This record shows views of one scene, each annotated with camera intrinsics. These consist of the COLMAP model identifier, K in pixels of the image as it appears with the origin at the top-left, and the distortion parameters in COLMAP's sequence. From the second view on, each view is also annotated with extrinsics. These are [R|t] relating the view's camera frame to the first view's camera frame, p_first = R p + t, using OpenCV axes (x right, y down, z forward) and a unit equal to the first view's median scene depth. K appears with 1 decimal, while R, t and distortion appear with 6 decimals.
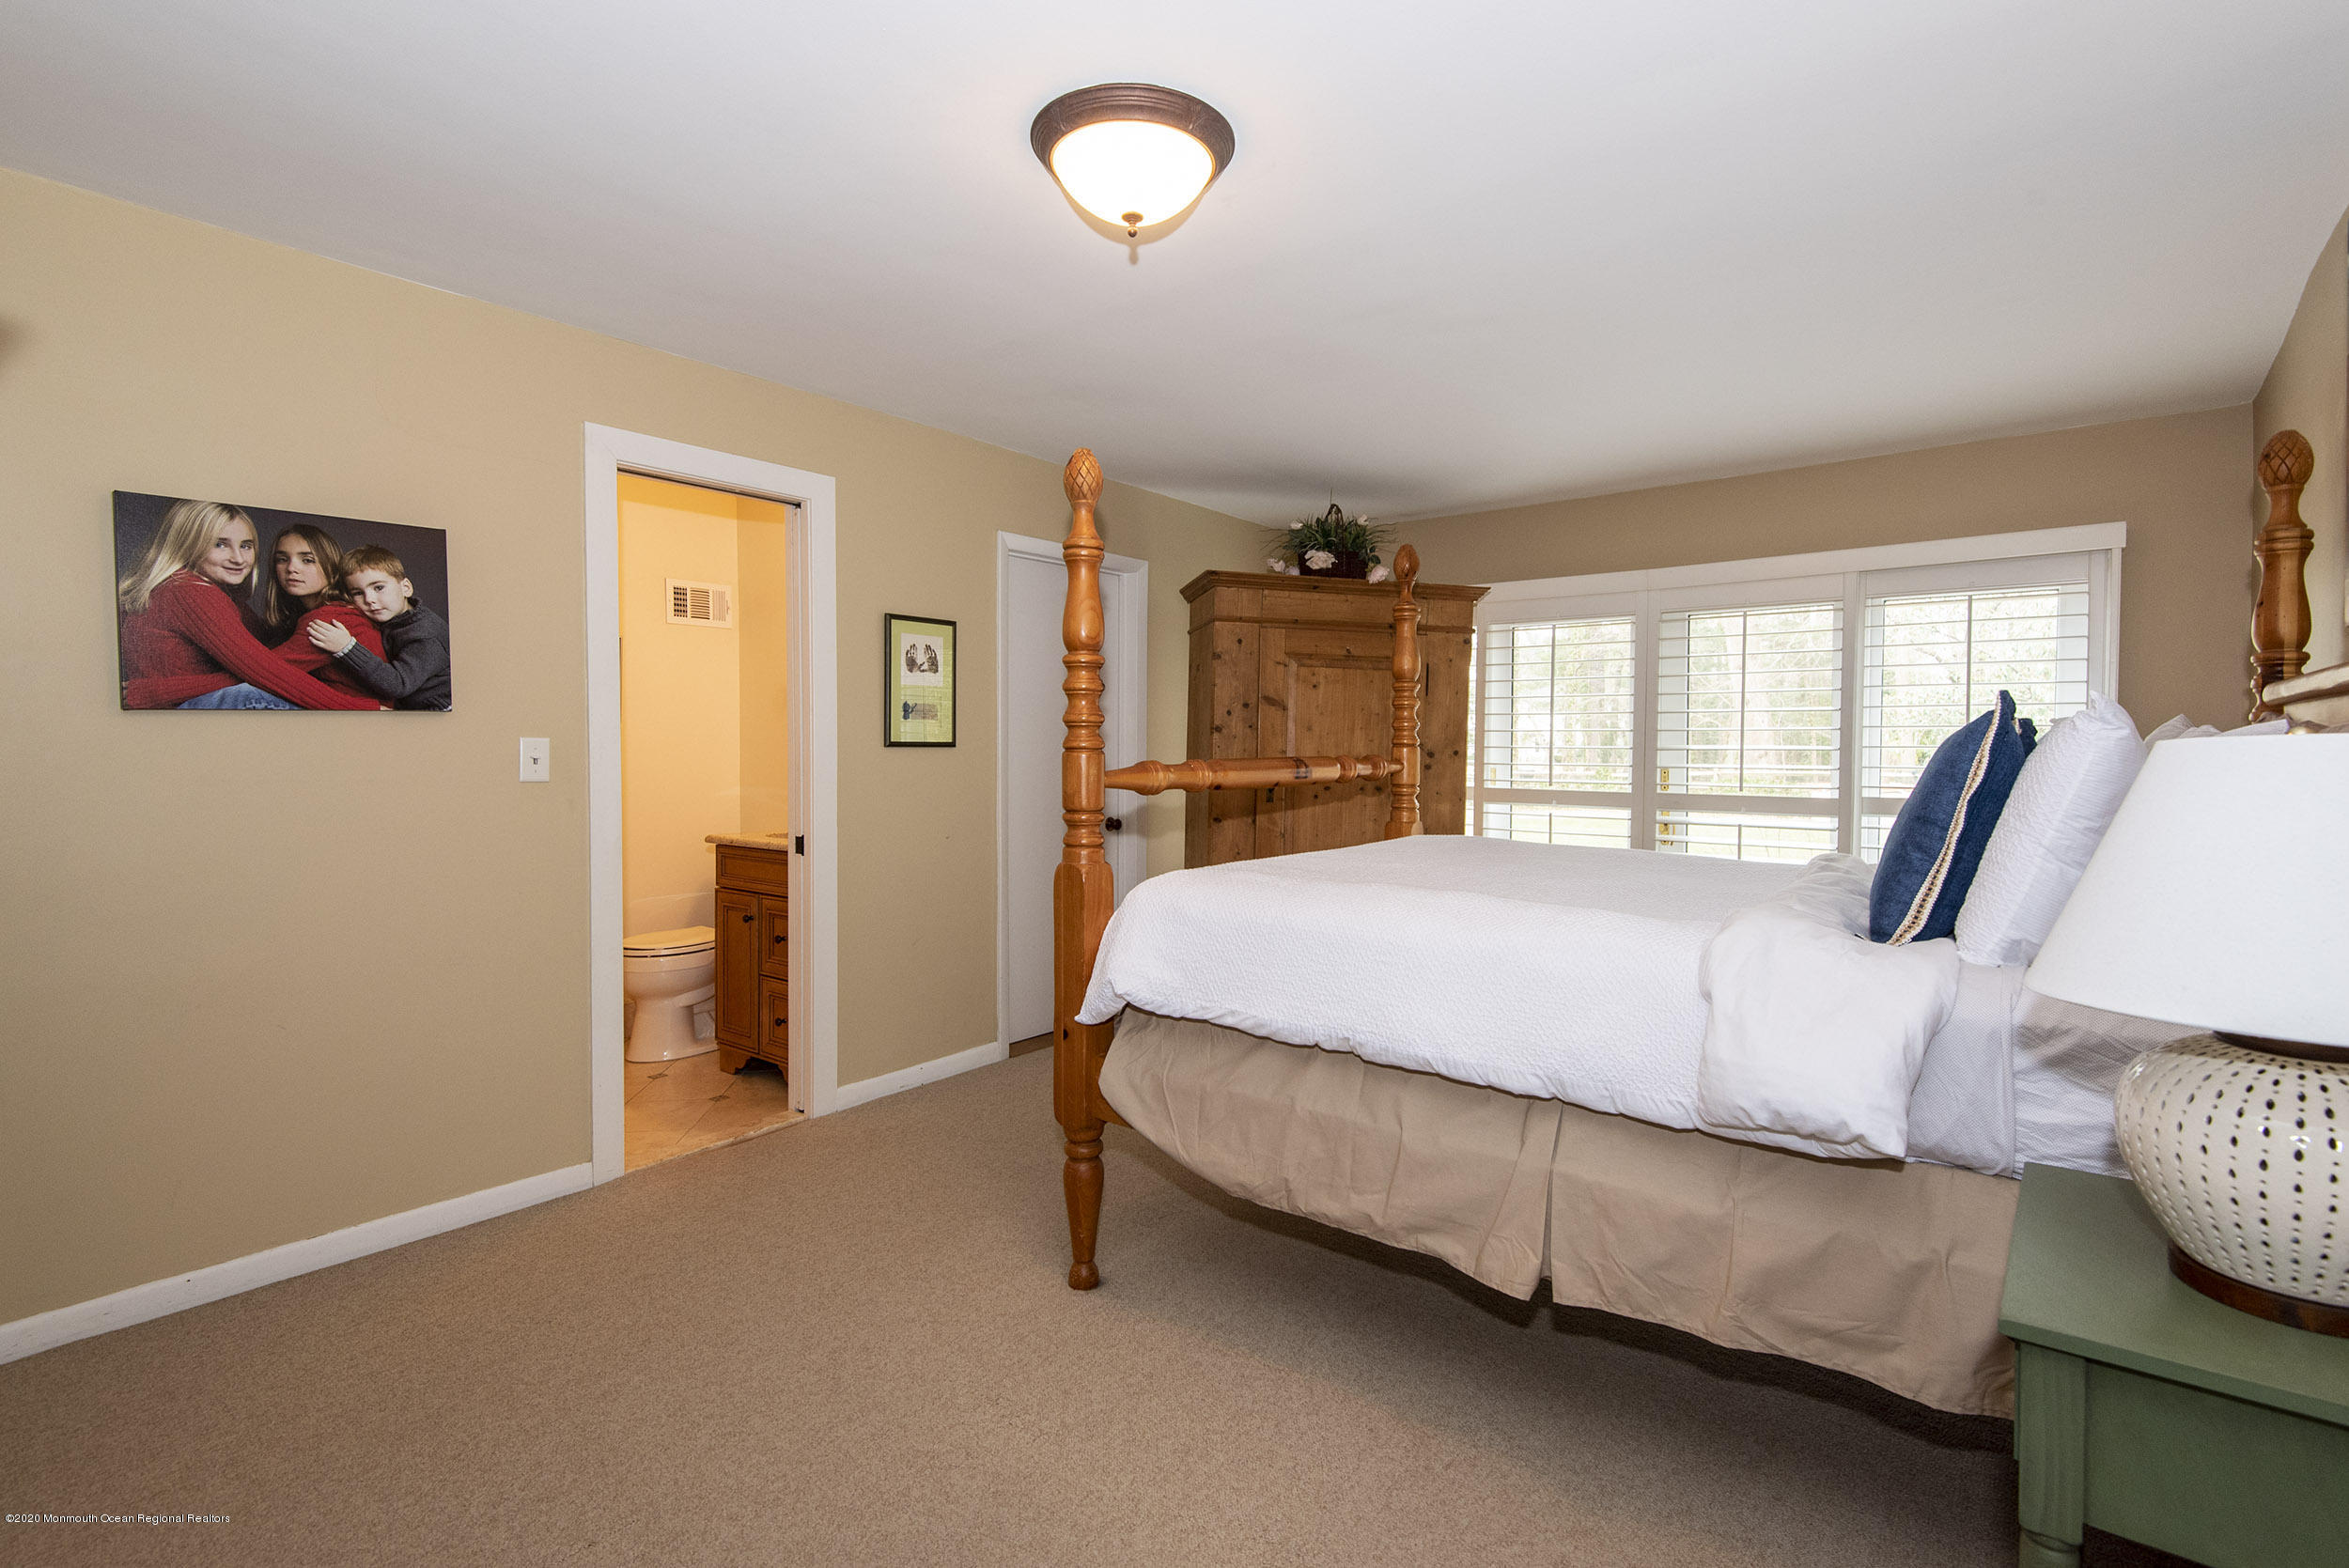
lens RADIAL K [[1079.6, 0, 1170.8], [0, 1079.6, 786.6], [0, 0, 1]] dist [-0.000481, -0.002065]
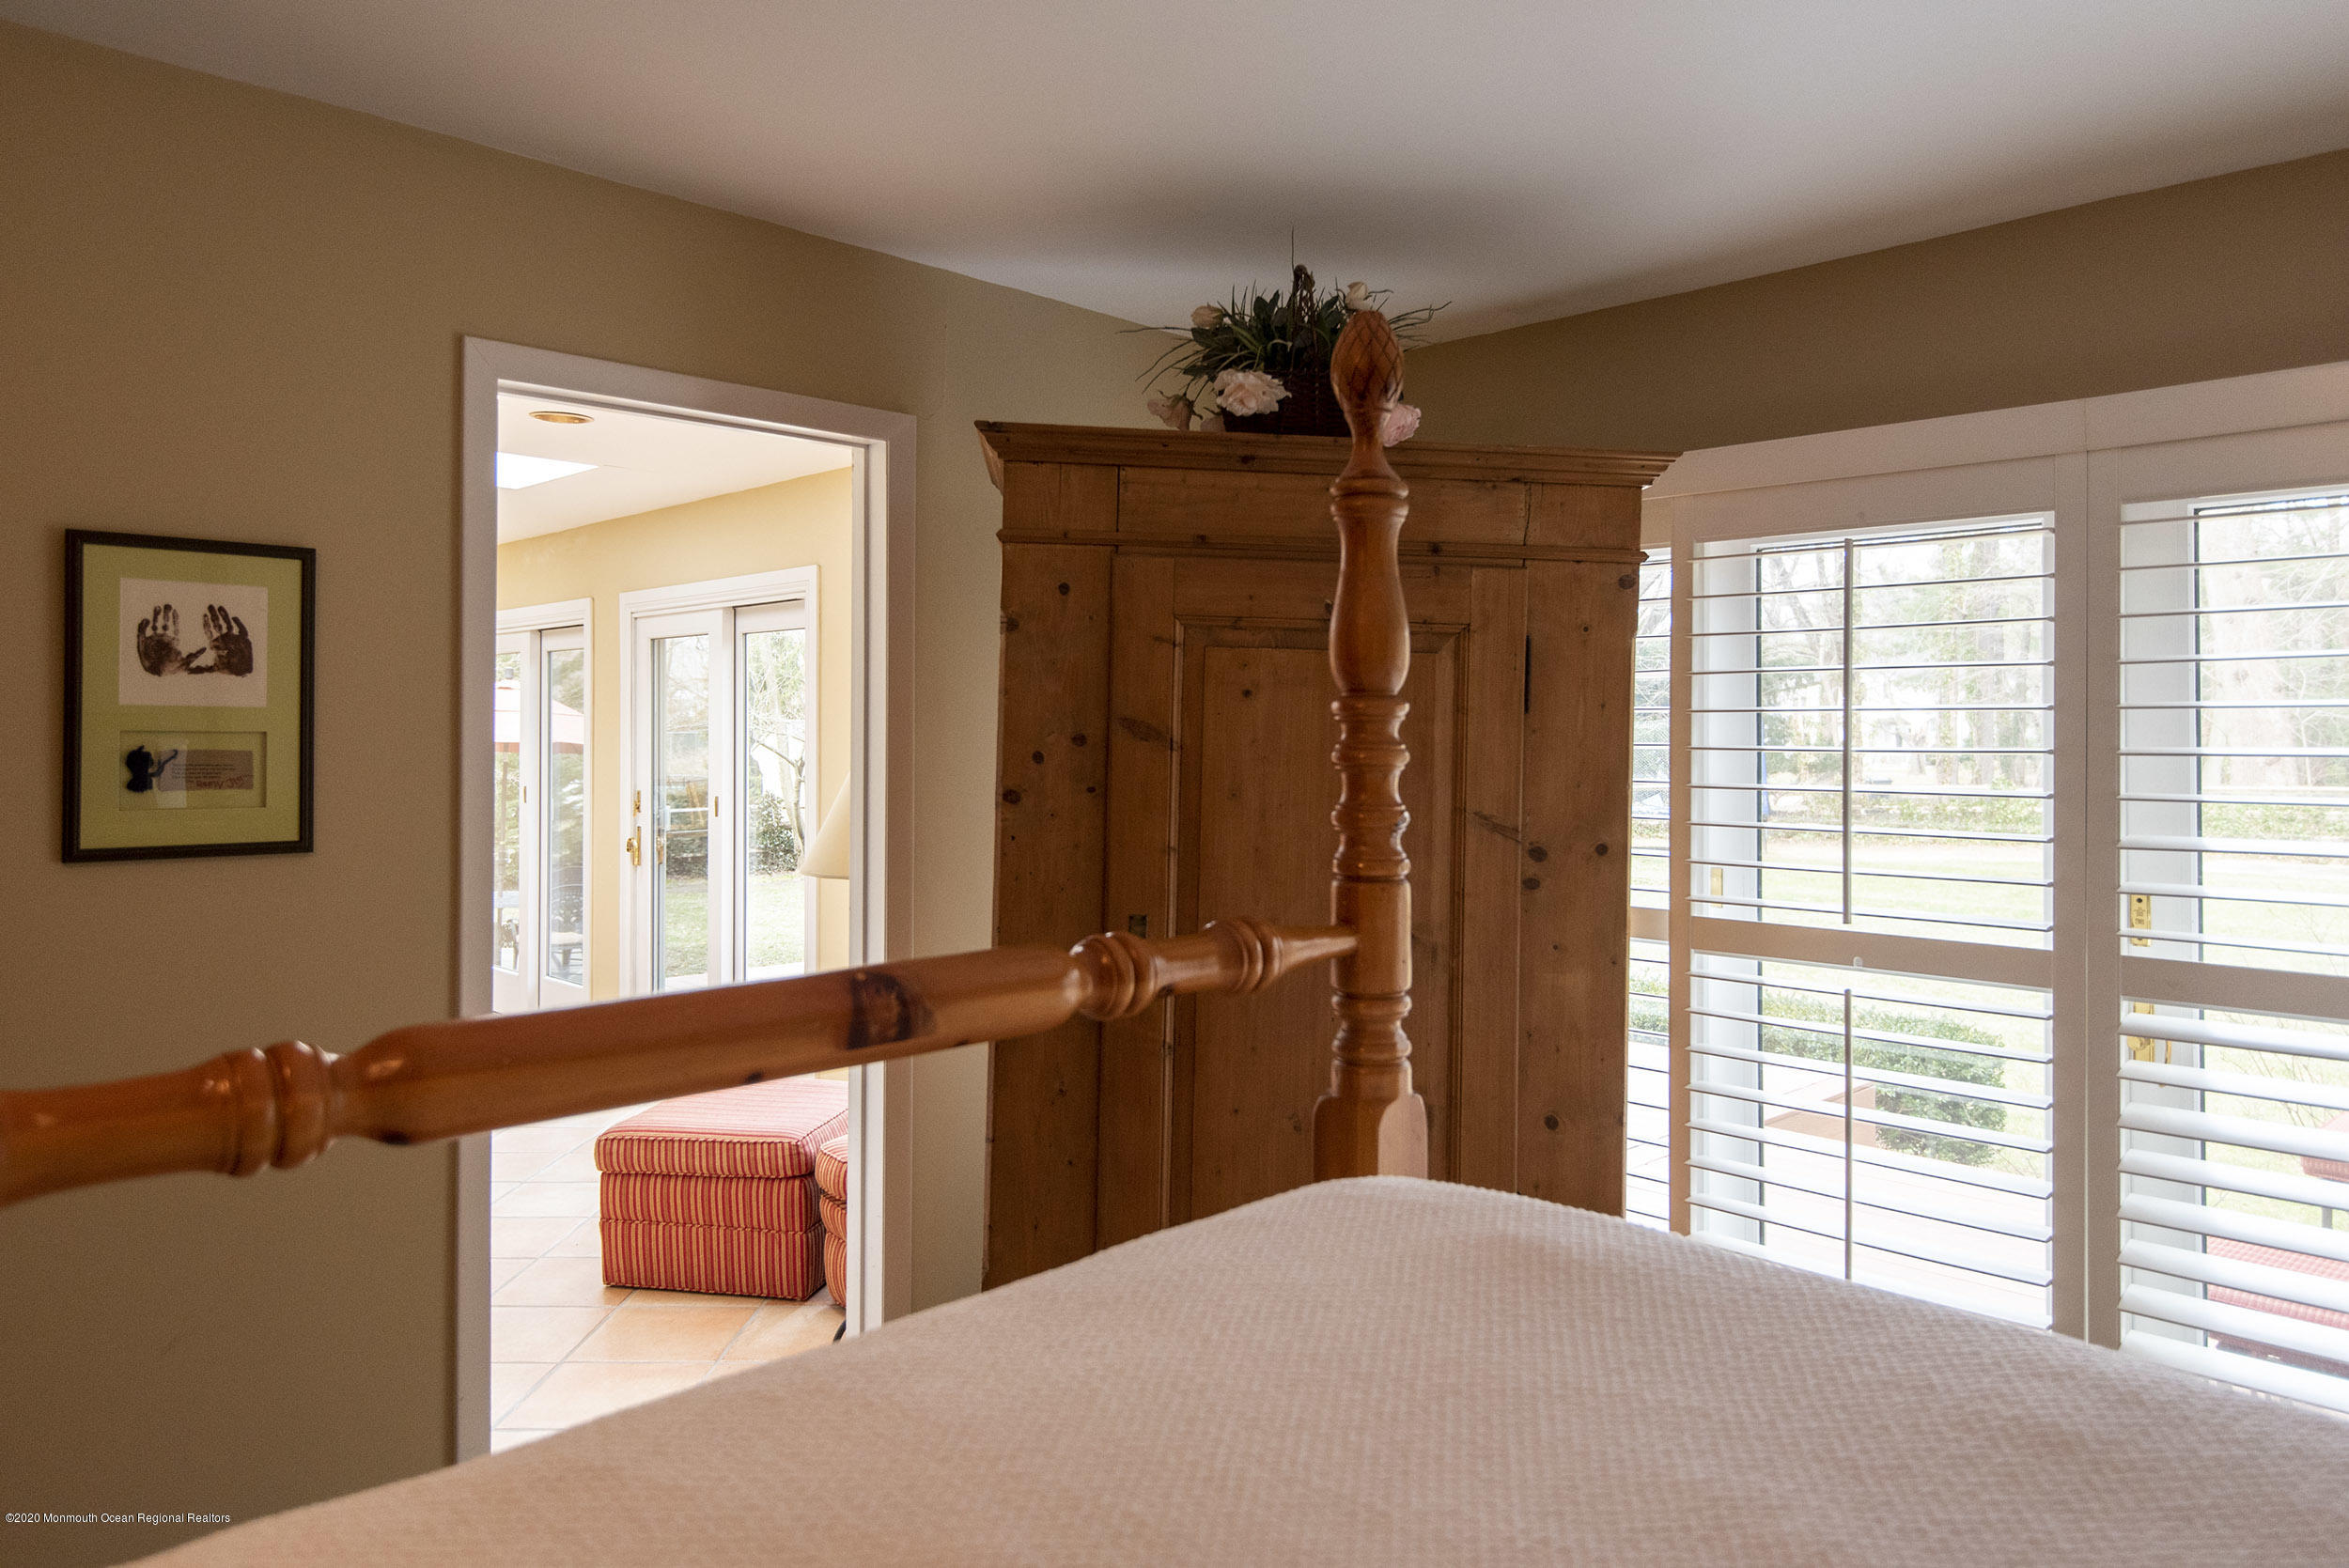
lens RADIAL K [[1535.0, 0, 1186.4], [0, 1535.0, 707.8], [0, 0, 1]] dist [0.002156, -0.000938]
pose [[0.994107, -0.003702, -0.108341, 0.174292], [-0.002648, 0.998289, -0.058409, -0.052318], [0.108372, 0.058352, 0.992396, 0.406310]]
